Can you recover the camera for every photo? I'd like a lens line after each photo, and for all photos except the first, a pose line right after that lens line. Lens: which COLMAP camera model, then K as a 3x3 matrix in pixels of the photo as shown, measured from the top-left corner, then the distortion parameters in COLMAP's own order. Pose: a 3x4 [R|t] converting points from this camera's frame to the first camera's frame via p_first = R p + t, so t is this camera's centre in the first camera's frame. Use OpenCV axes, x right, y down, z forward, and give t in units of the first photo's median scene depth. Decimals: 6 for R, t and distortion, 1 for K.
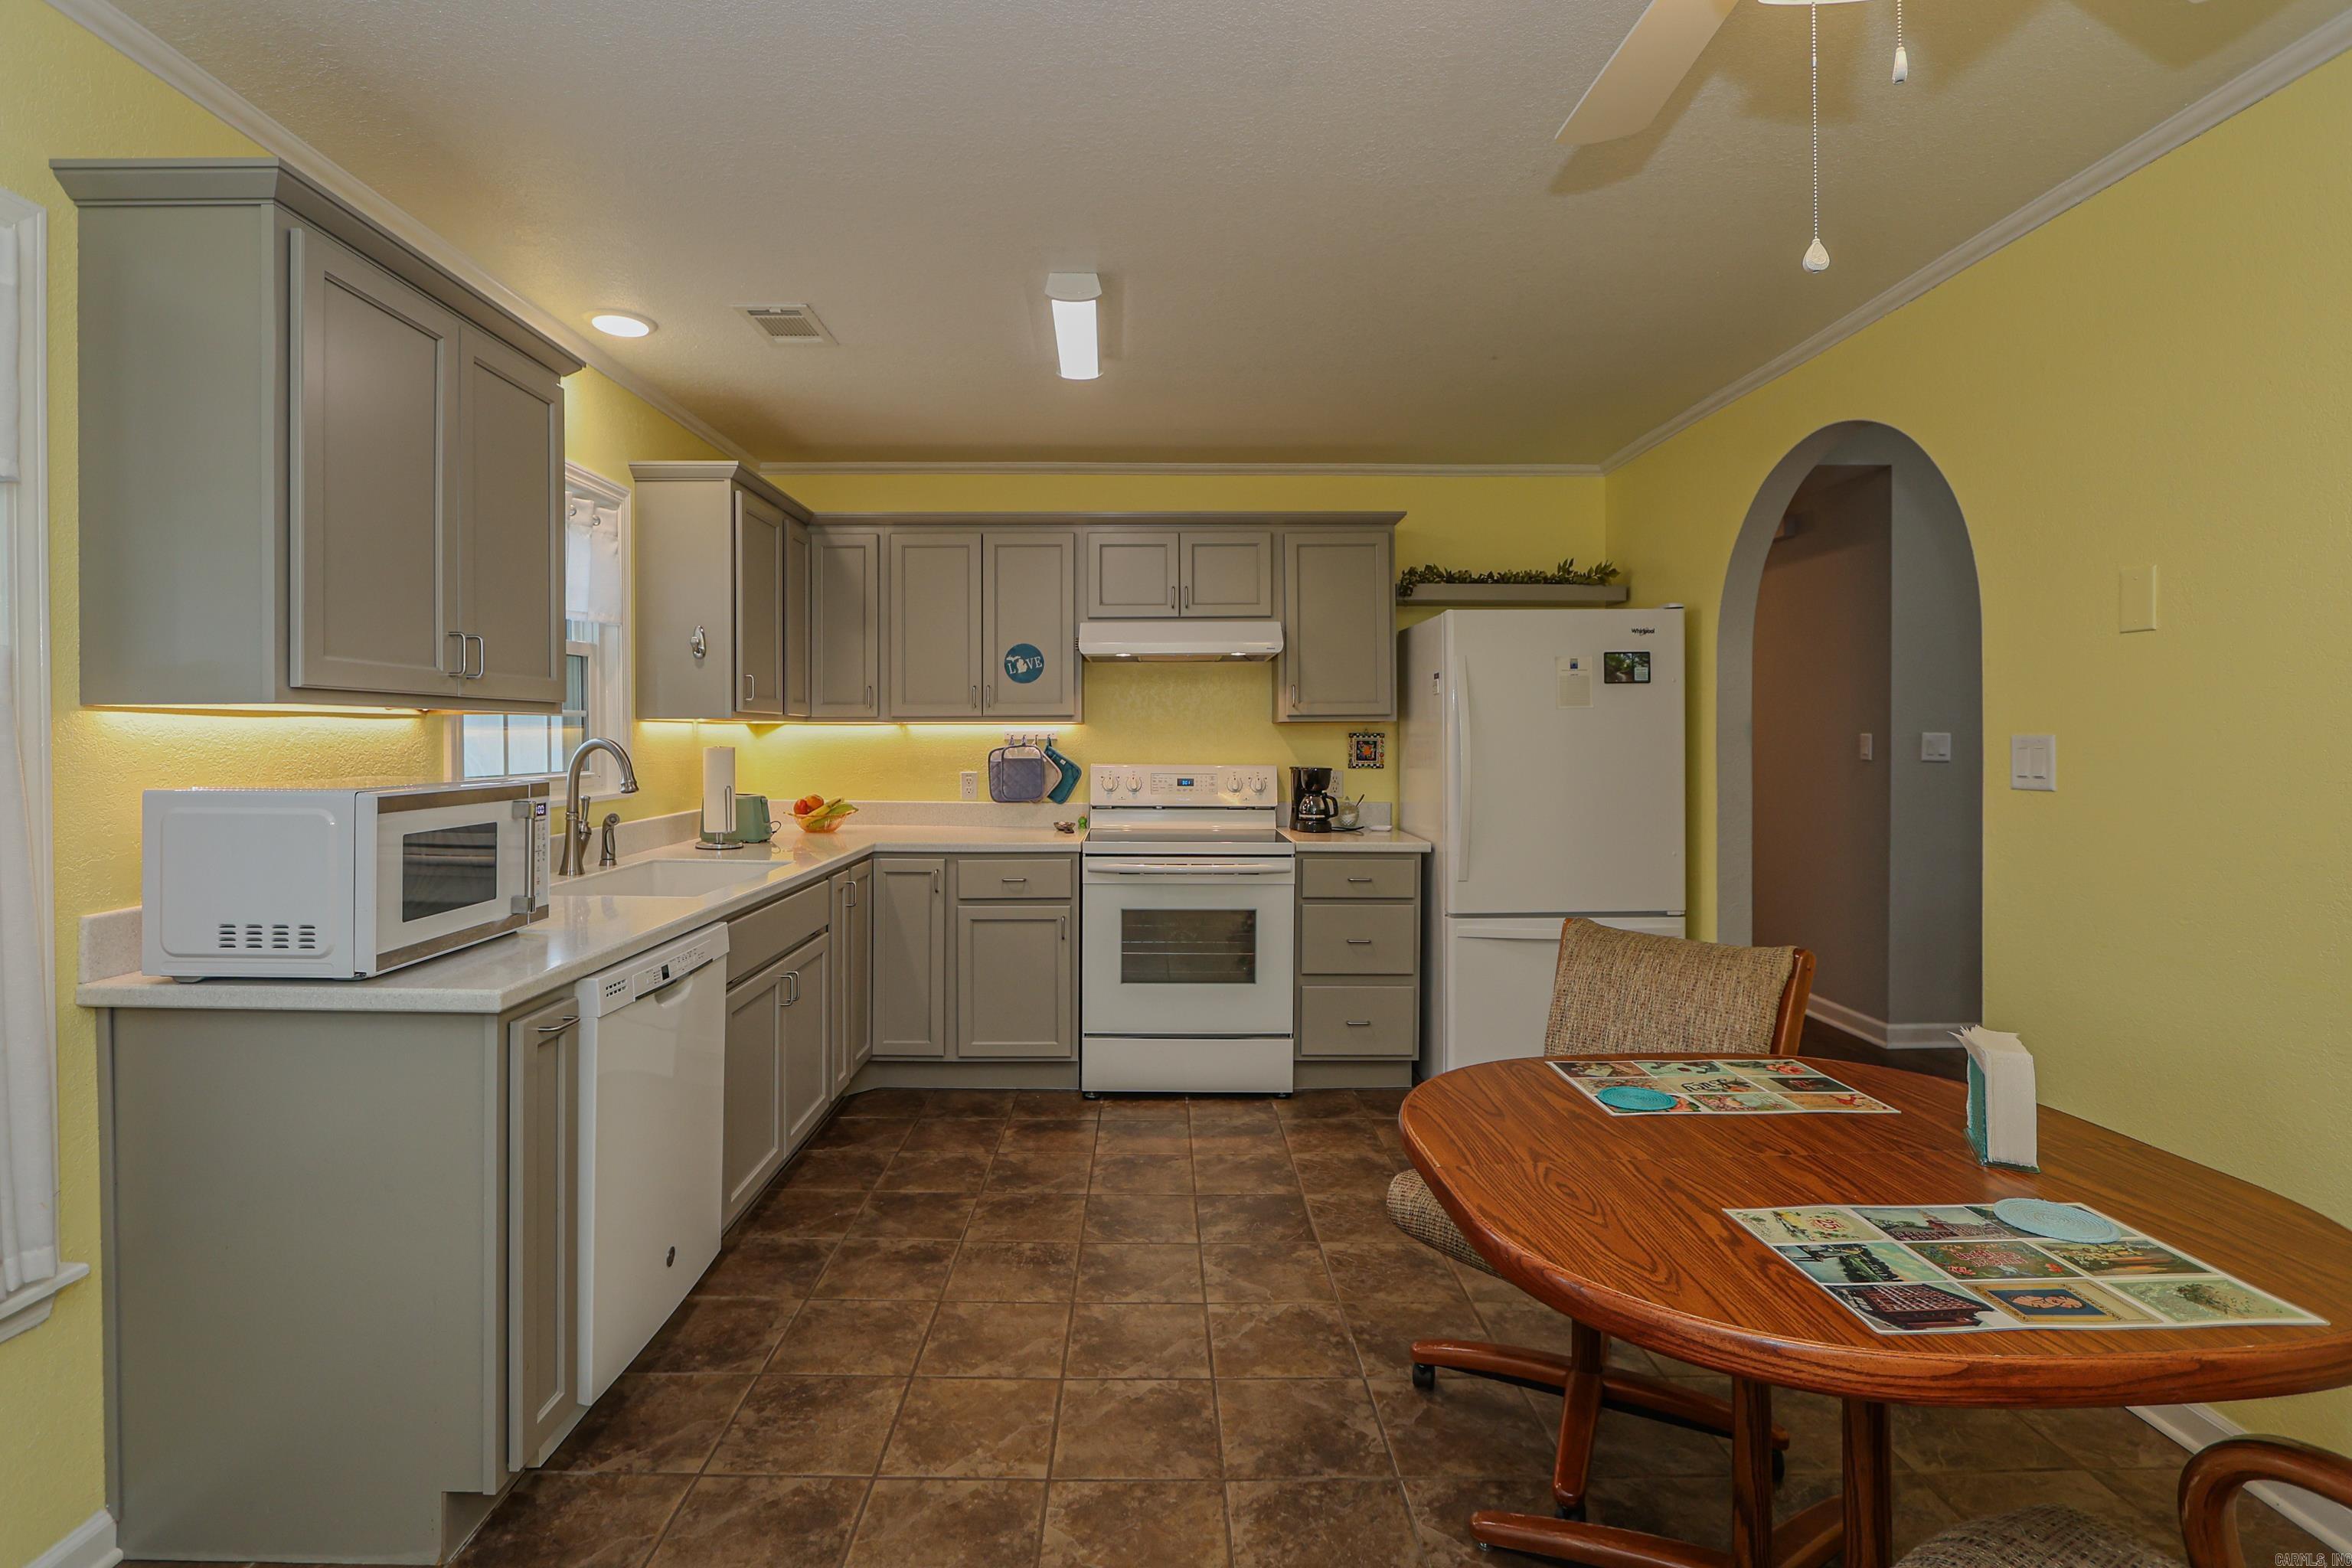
lens RADIAL K [[1090.4, 0, 1171.1], [0, 1090.4, 746.1], [0, 0, 1]] dist [-0.012626, 0.001560]
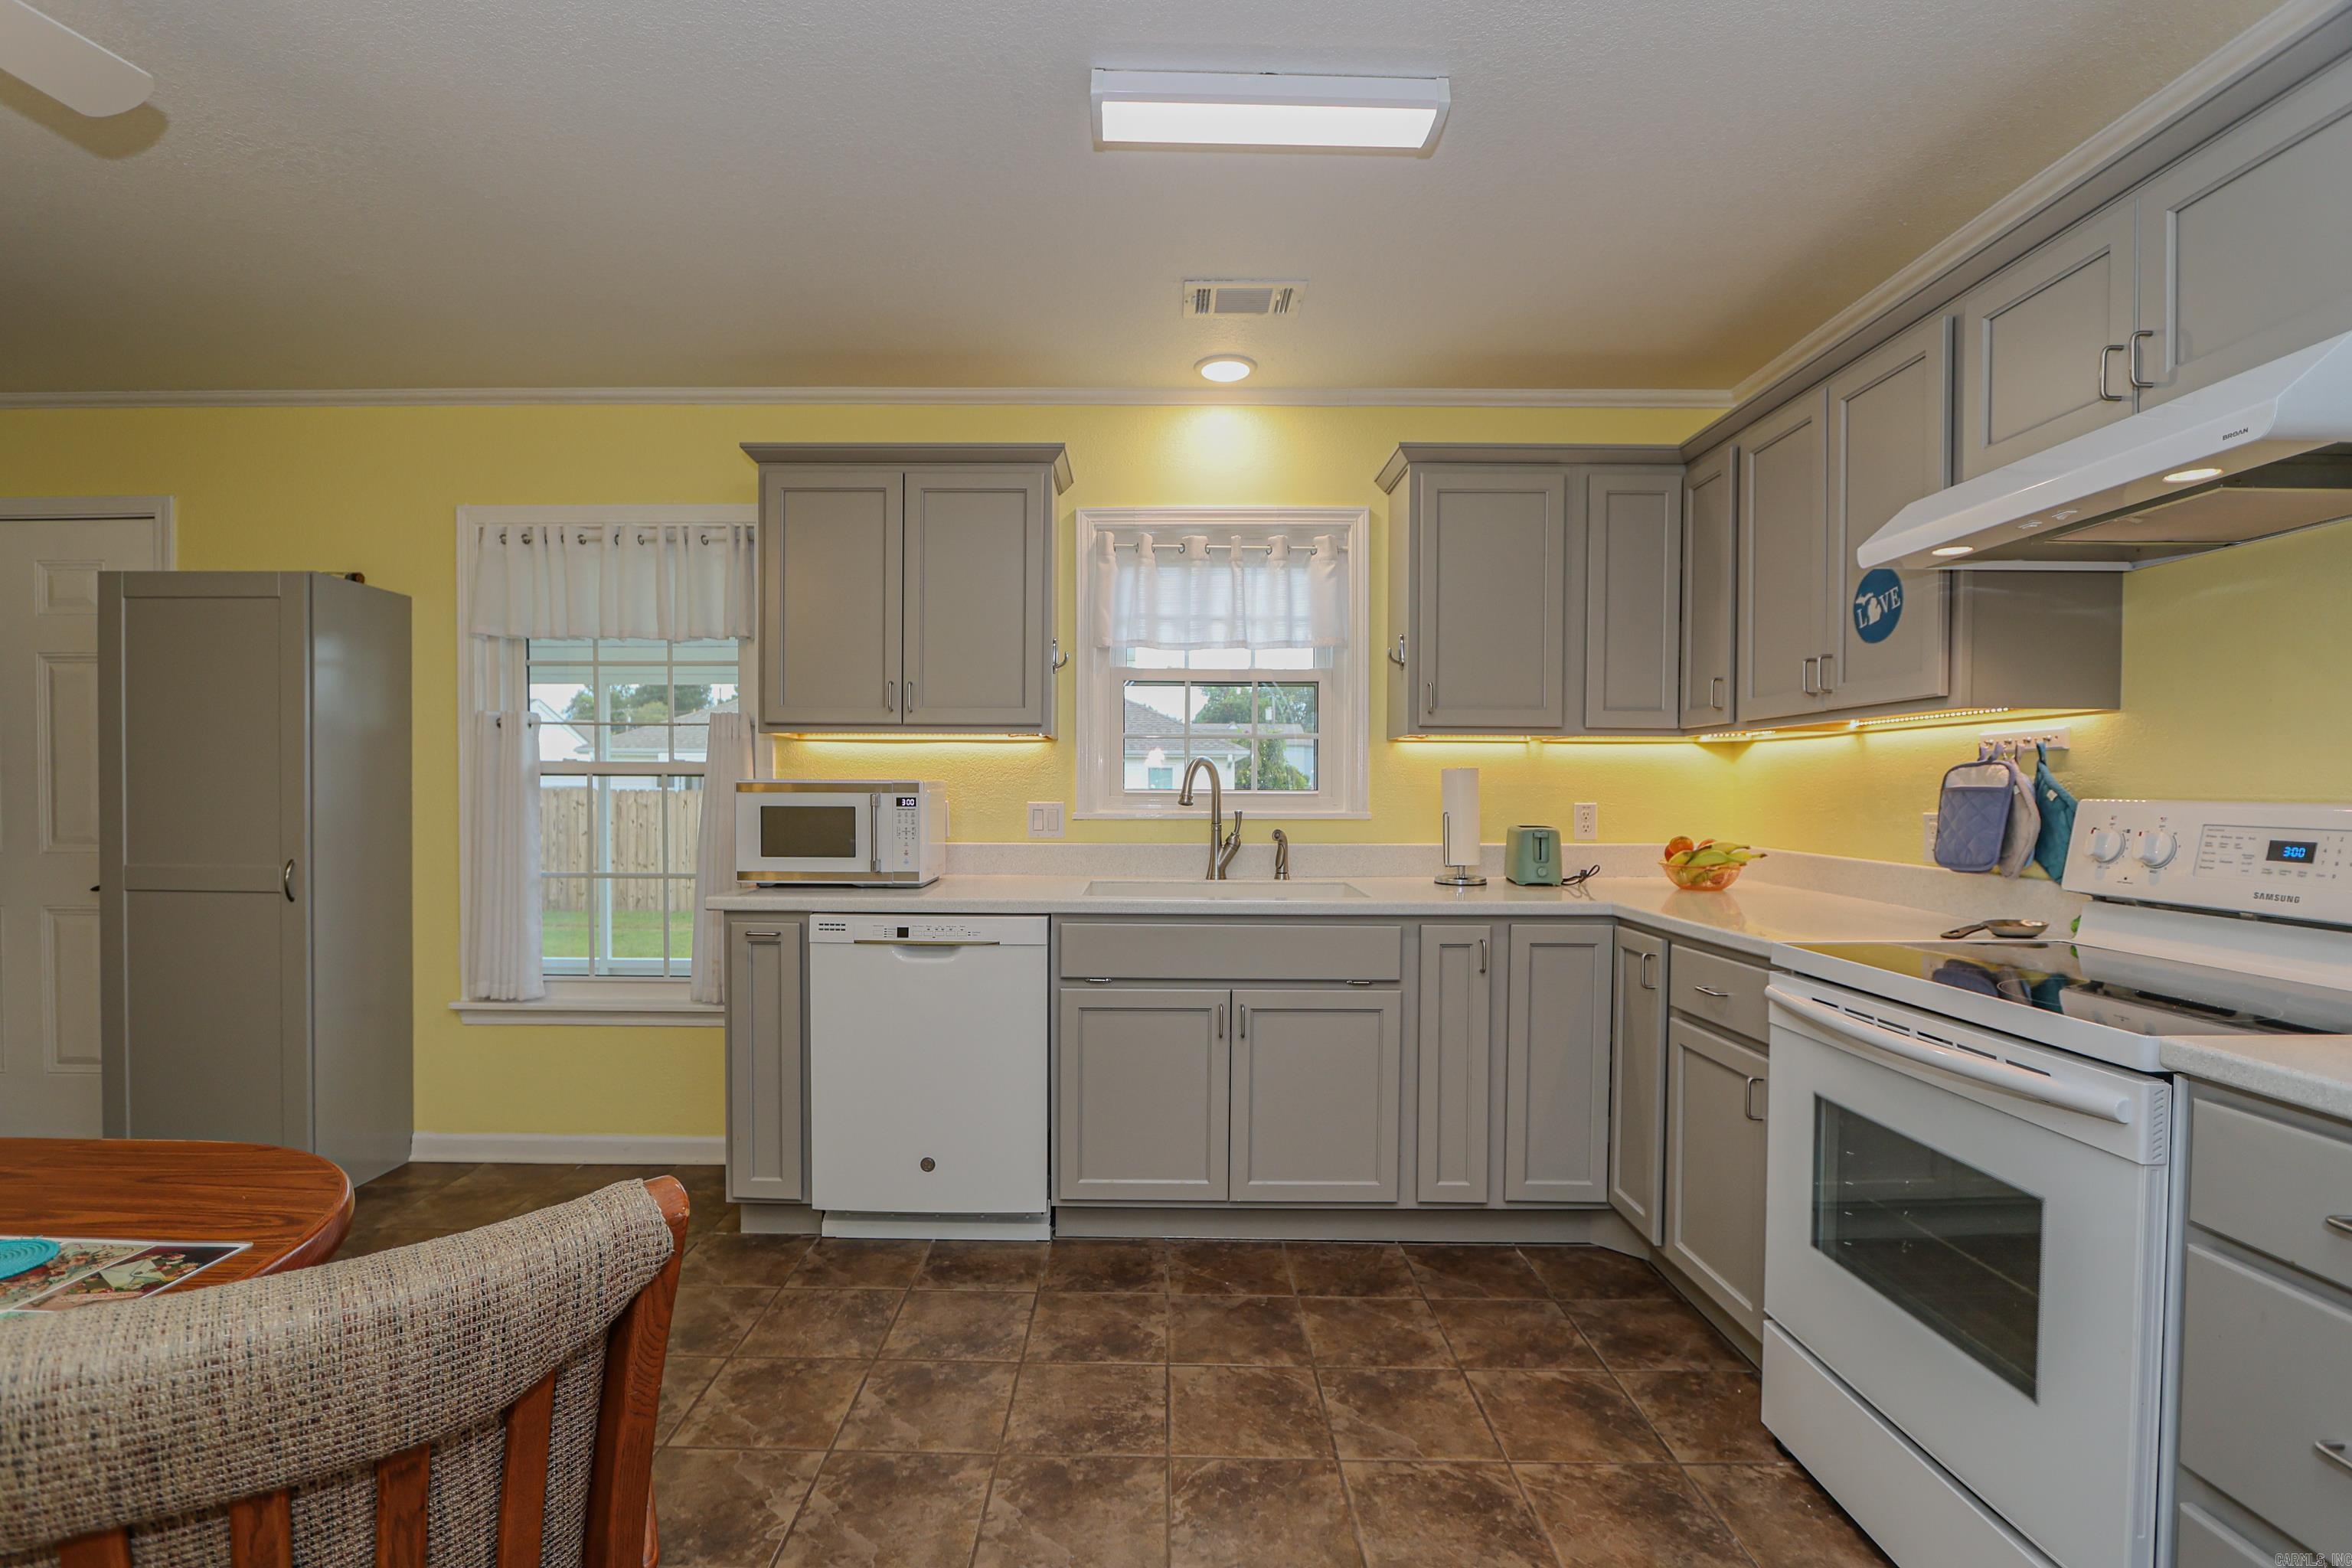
lens RADIAL K [[1090.4, 0, 1148.4], [0, 1090.4, 813.8], [0, 0, 1]] dist [-0.012626, 0.001560]
pose [[-0.025638, 0.020367, -0.999464, 0.454973], [-0.014452, 0.999680, 0.020742, 0.022410], [0.999567, 0.014976, -0.025336, 0.751021]]
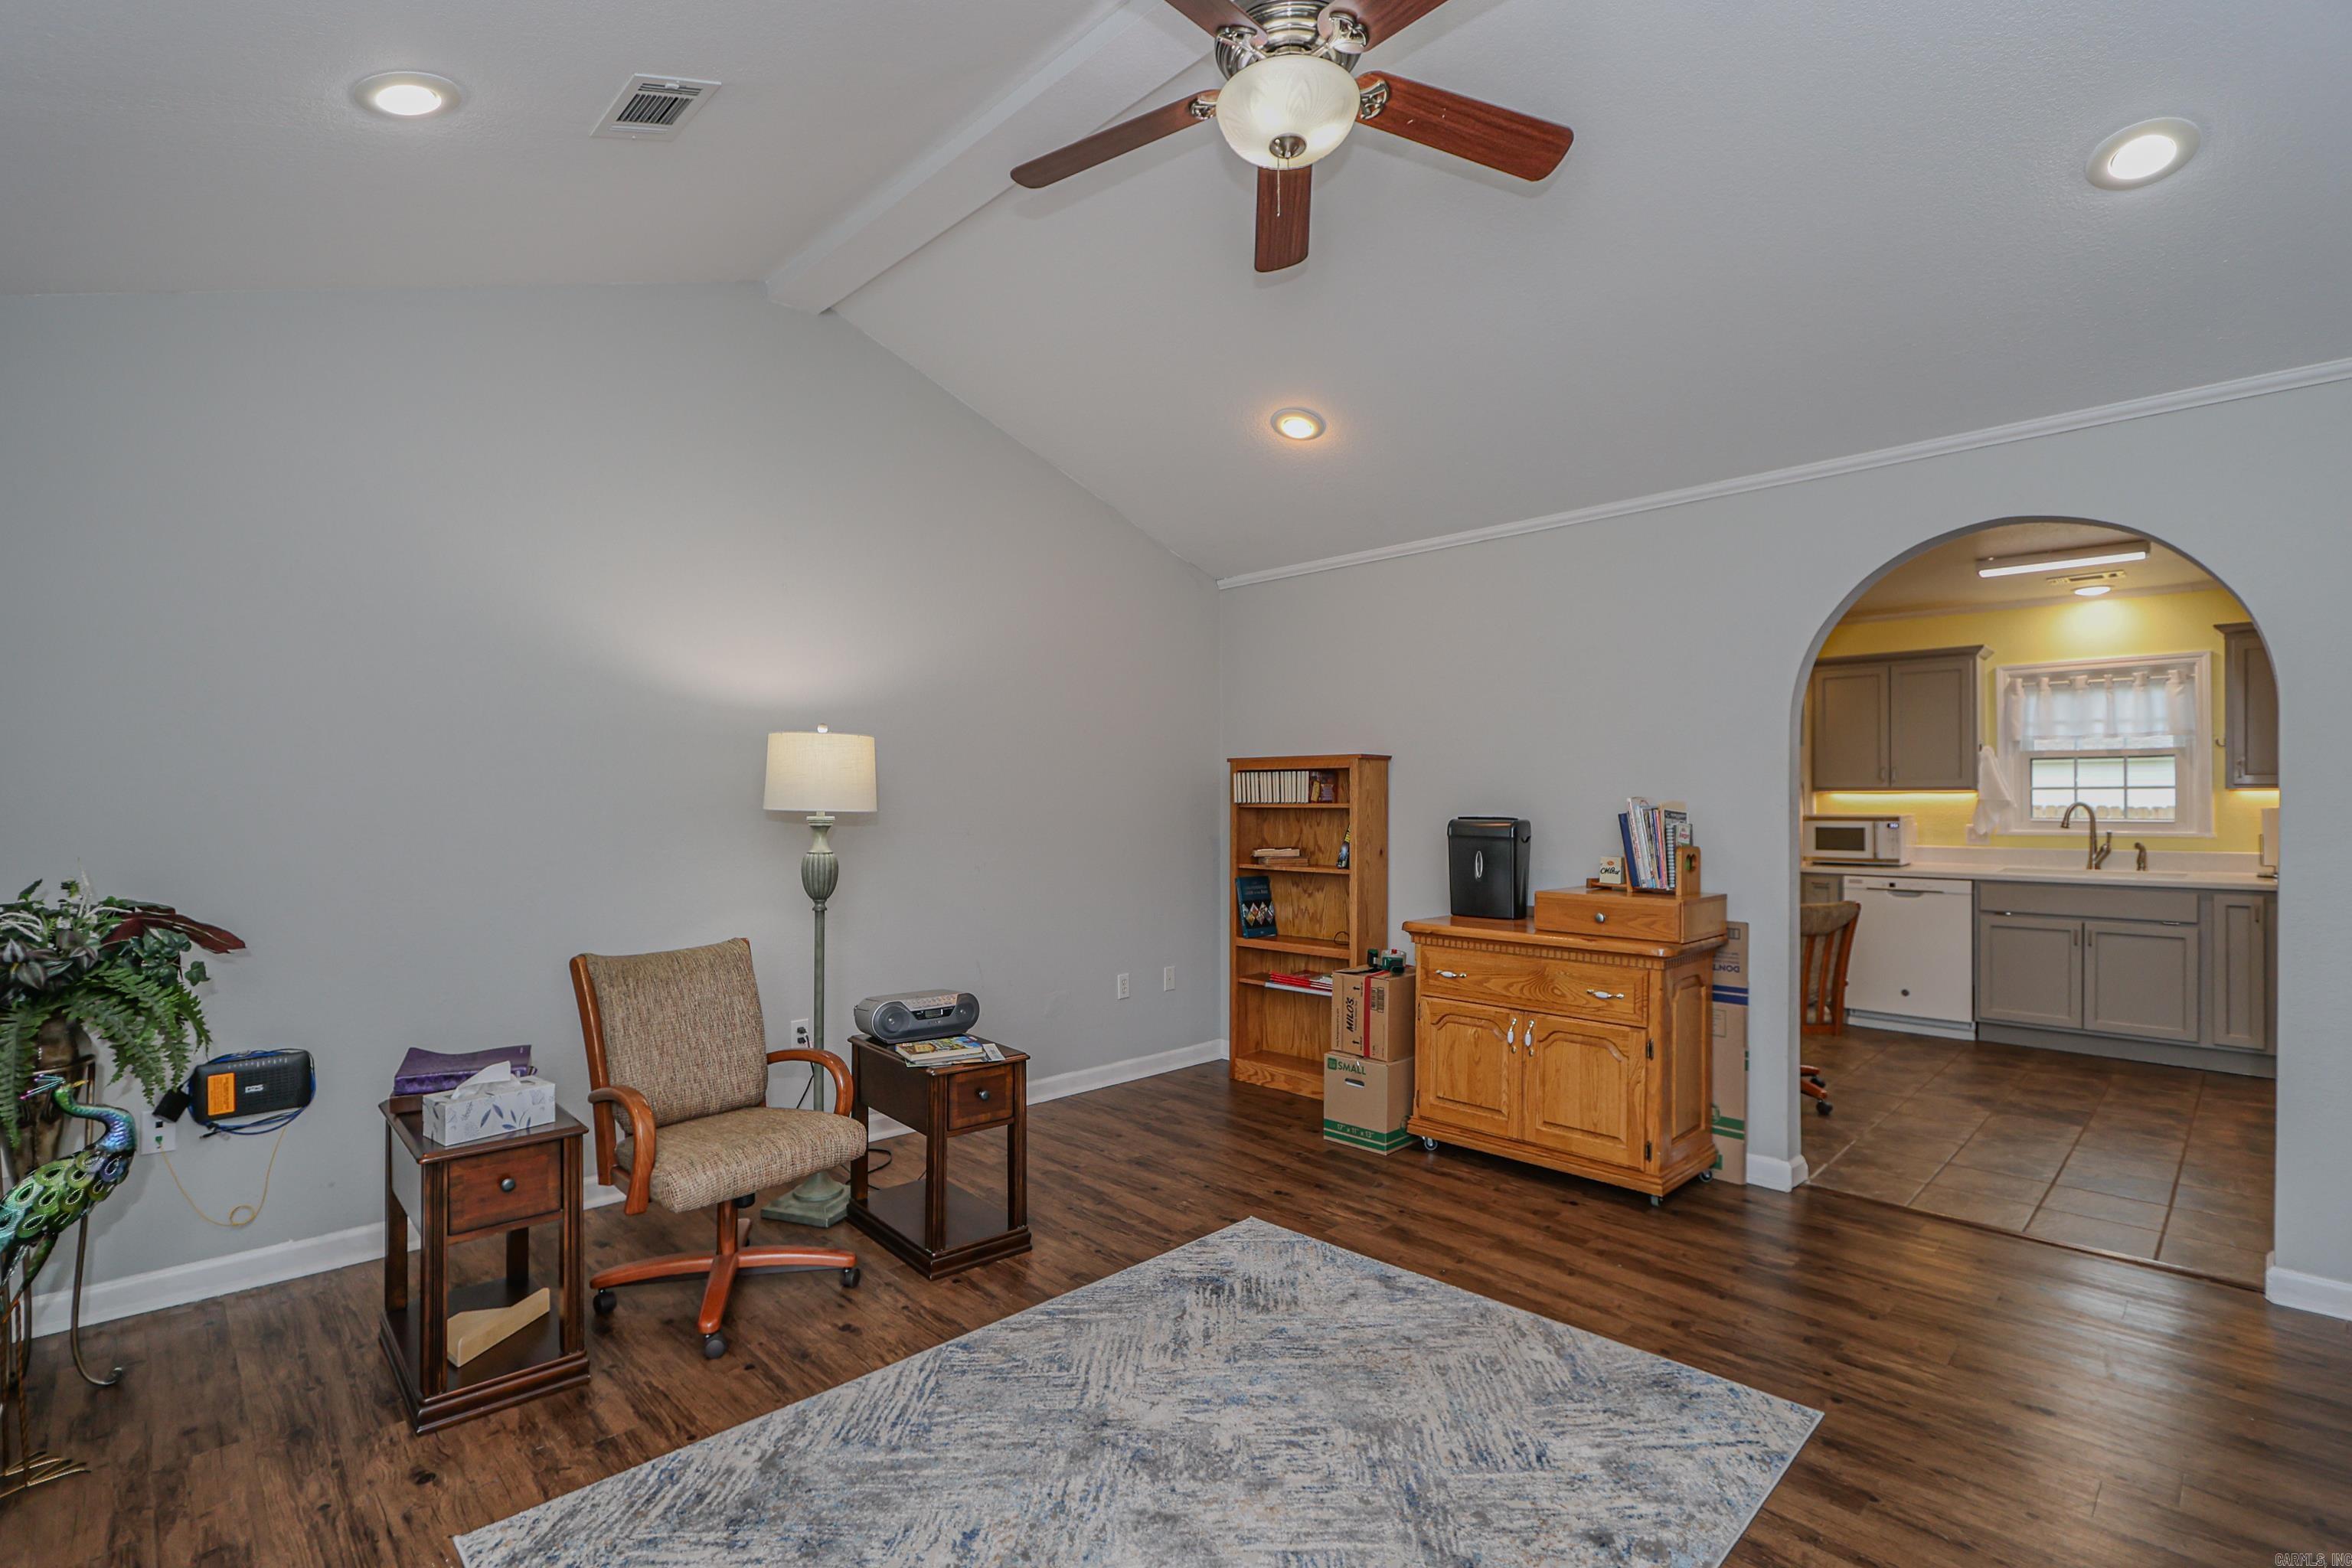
lens RADIAL K [[1090.4, 0, 1184.4], [0, 1090.4, 801.3], [0, 0, 1]] dist [-0.012626, 0.001560]
pose [[-0.716982, -0.001394, -0.697090, 1.594629], [-0.005522, 0.999978, 0.003680, -0.004273], [0.697070, 0.006488, -0.716974, 0.988264]]
